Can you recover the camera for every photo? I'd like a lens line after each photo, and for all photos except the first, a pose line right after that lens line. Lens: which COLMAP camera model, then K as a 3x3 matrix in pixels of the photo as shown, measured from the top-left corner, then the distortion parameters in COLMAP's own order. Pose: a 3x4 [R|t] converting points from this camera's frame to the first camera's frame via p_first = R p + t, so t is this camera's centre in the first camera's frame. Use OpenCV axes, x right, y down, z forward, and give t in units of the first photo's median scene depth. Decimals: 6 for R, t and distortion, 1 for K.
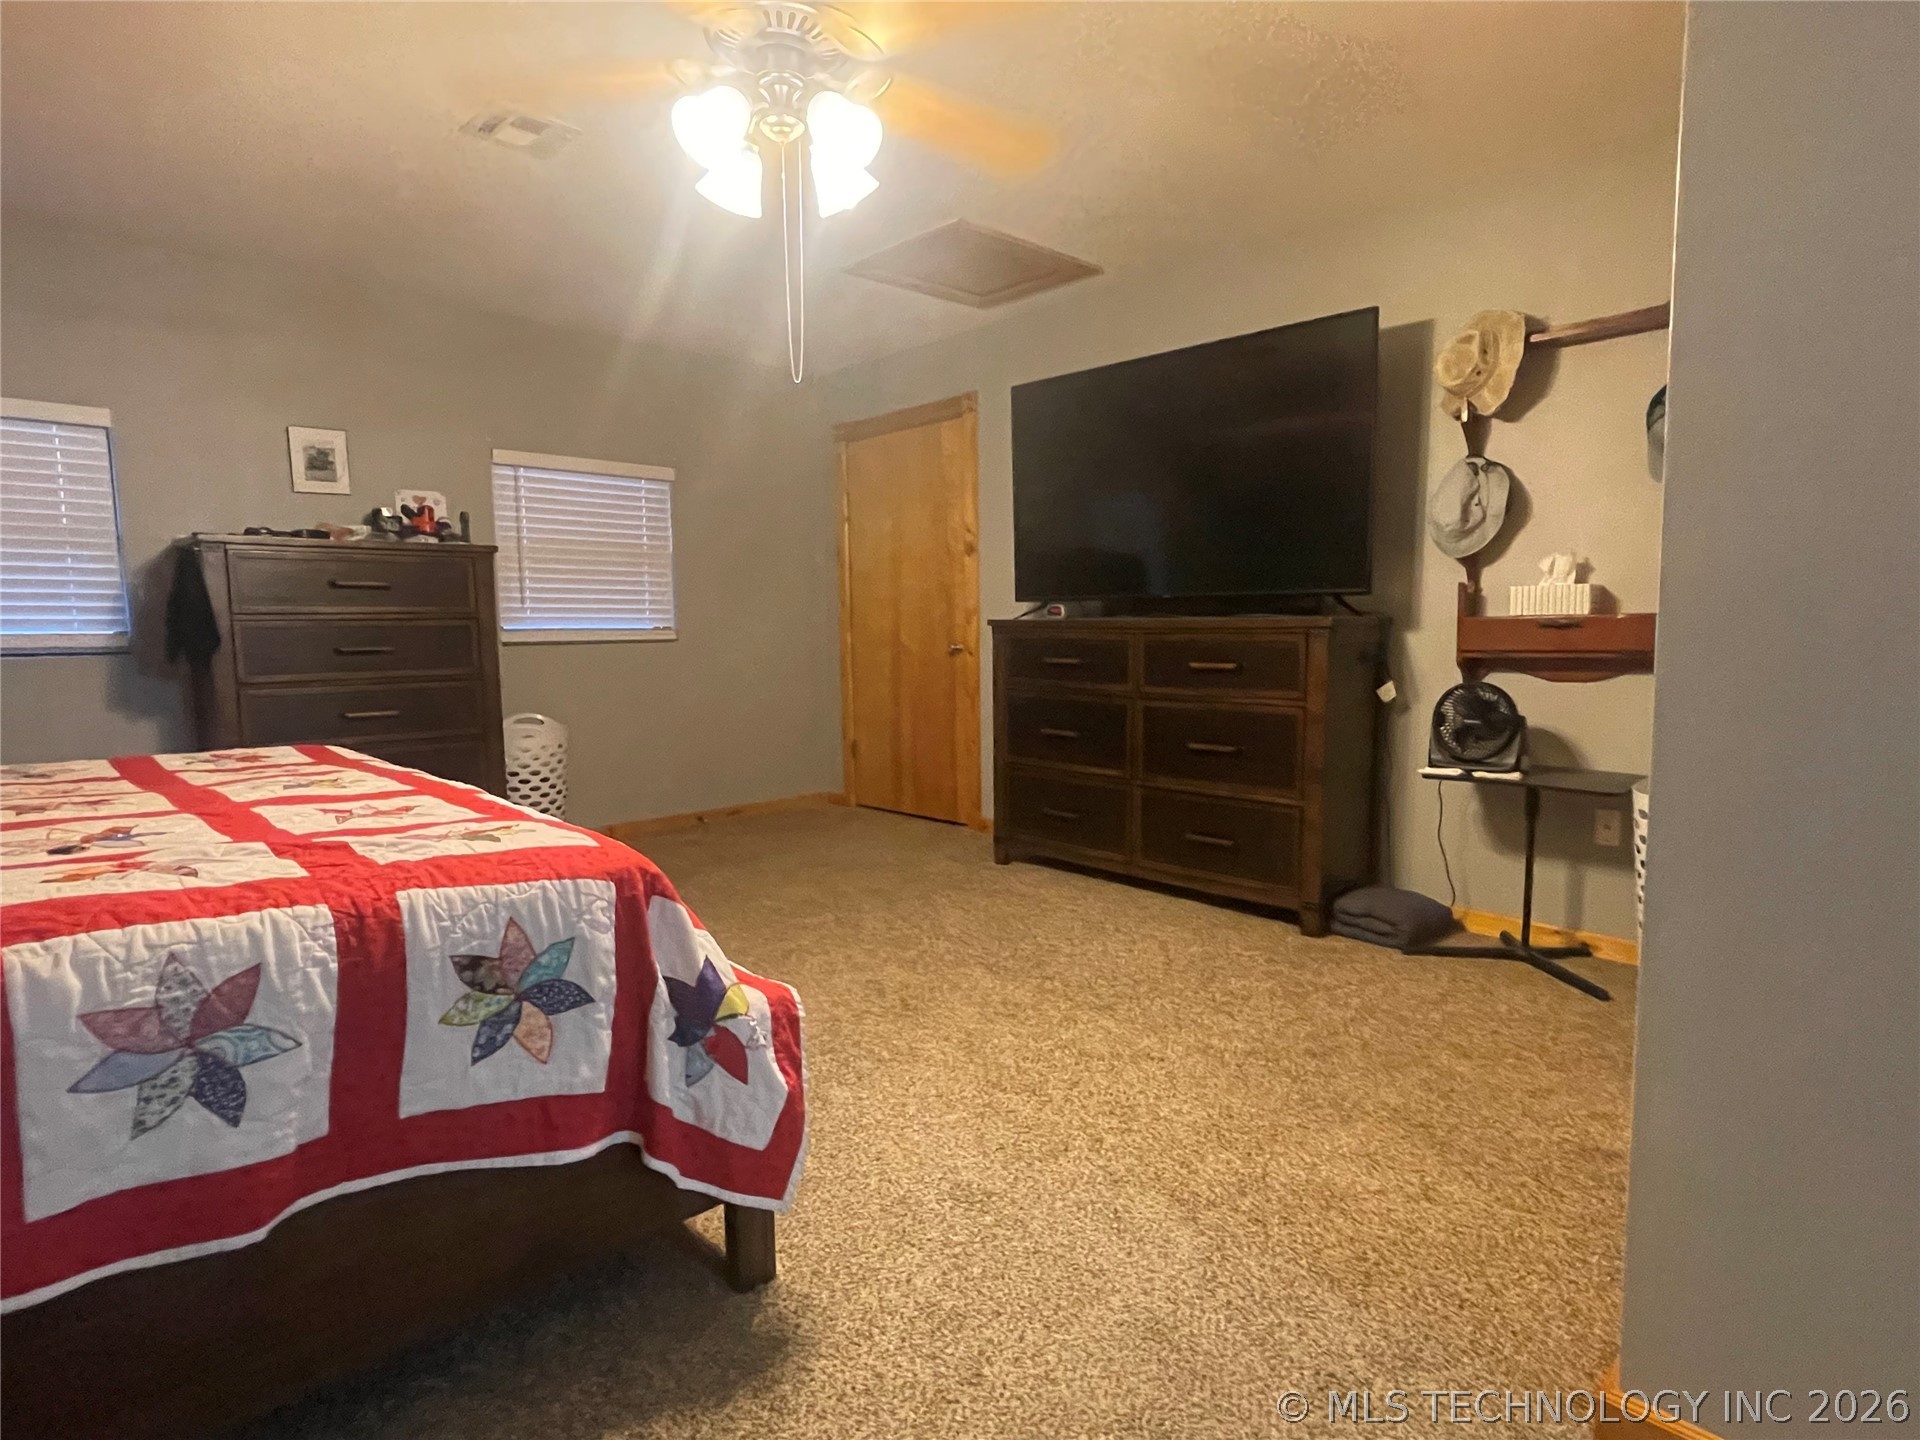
lens RADIAL K [[1032.0, 0, 960.0], [0, 1032.0, 720.0], [0, 0, 1]] dist [0.002176, -0.000589]
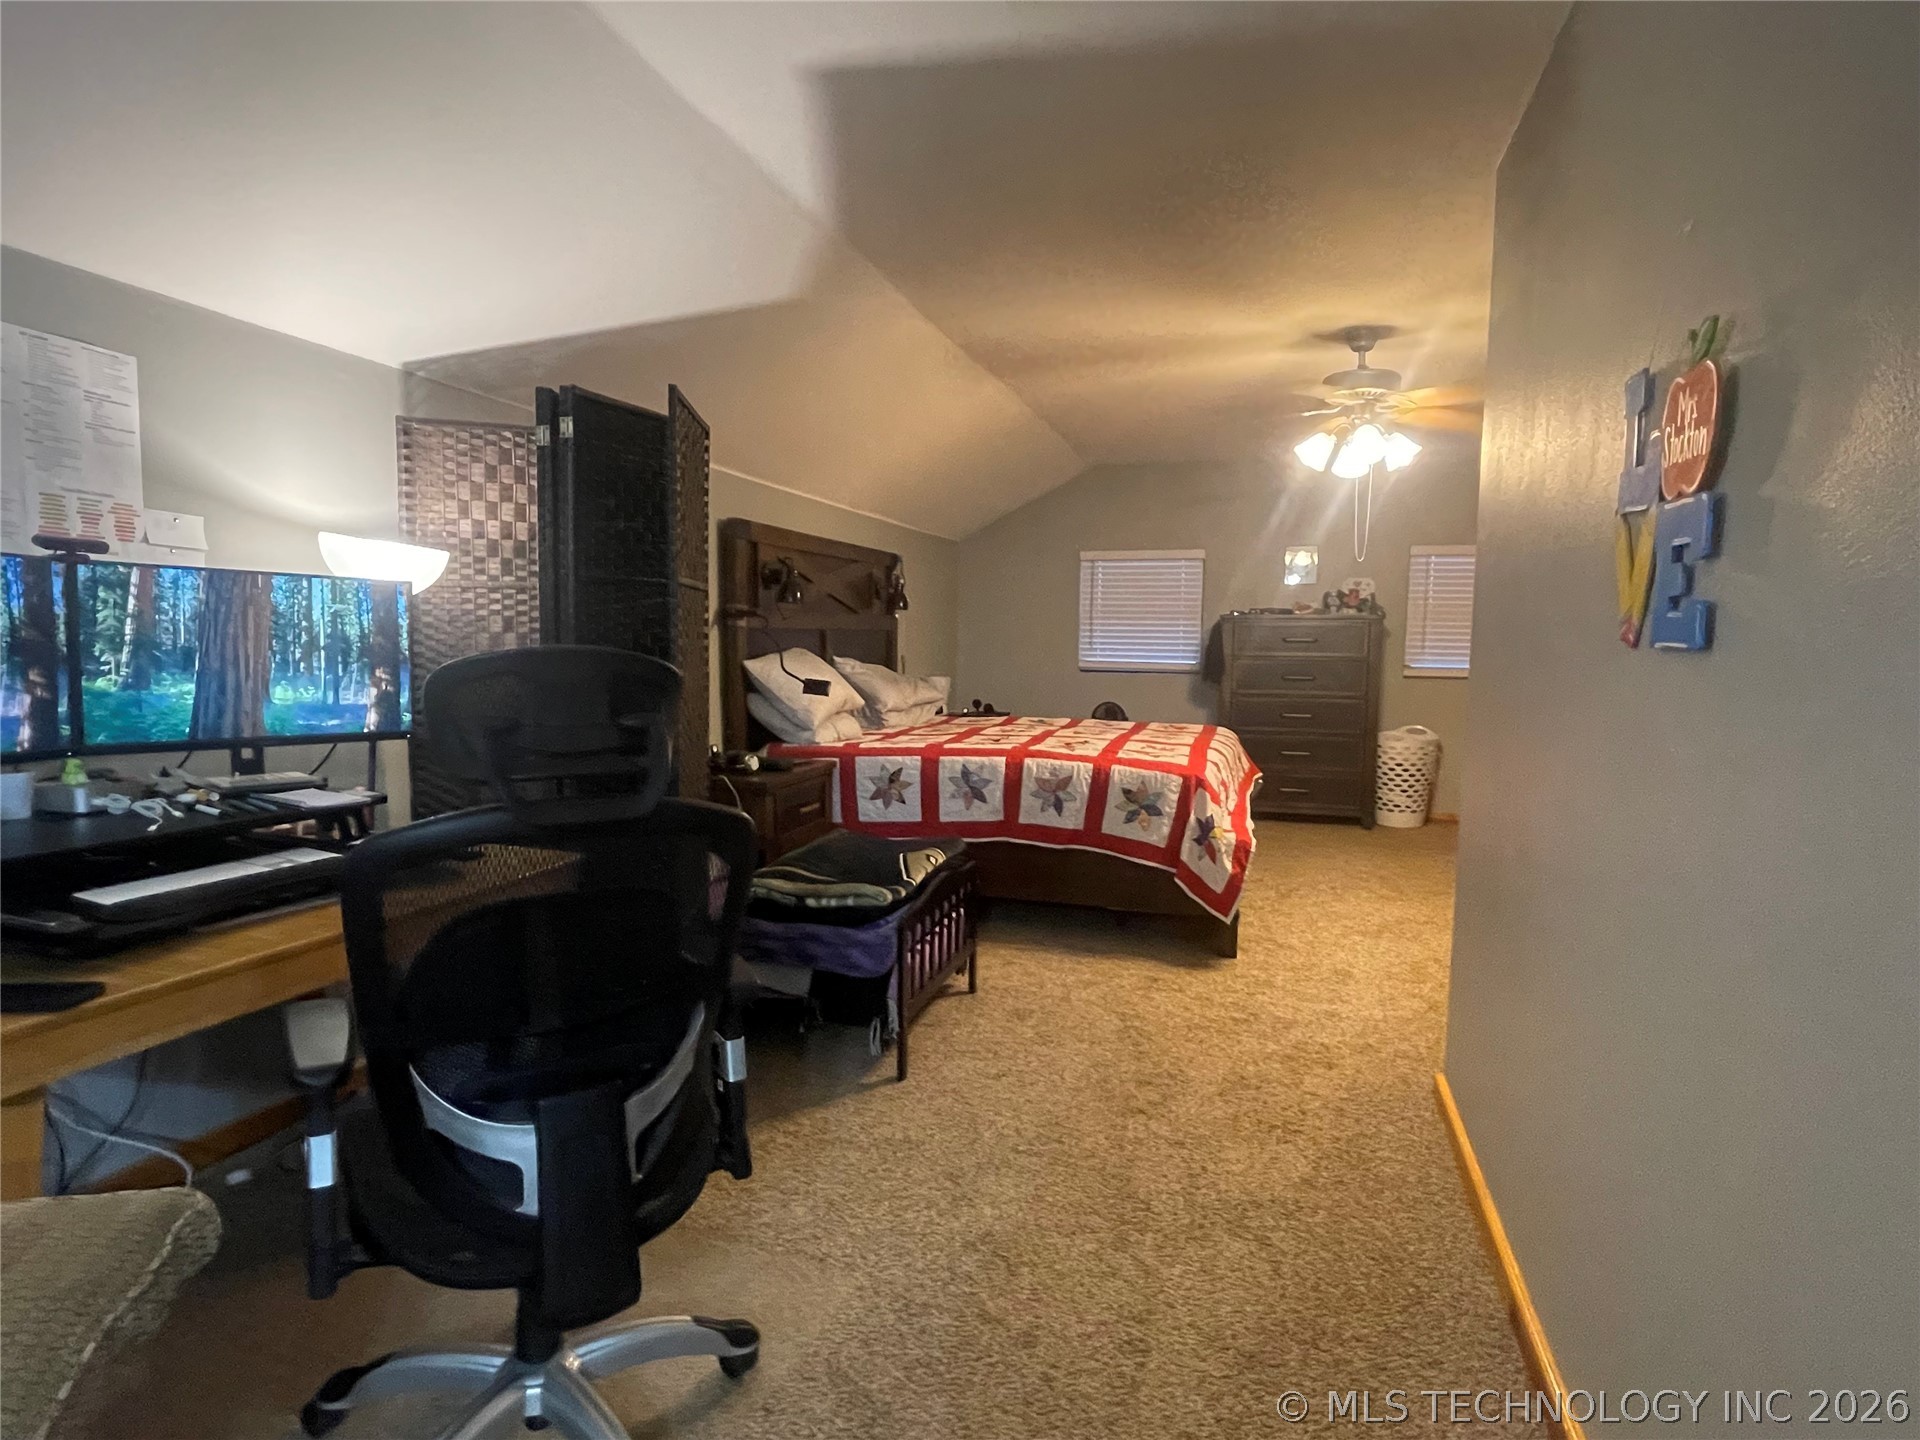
lens RADIAL K [[1032.0, 0, 960.0], [0, 1032.0, 720.0], [0, 0, 1]] dist [0.002176, -0.000589]
pose [[0.475085, 0.089366, -0.875390, 1.772786], [-0.098083, 0.994008, 0.048244, -0.068469], [0.874457, 0.062940, 0.481003, -0.839440]]
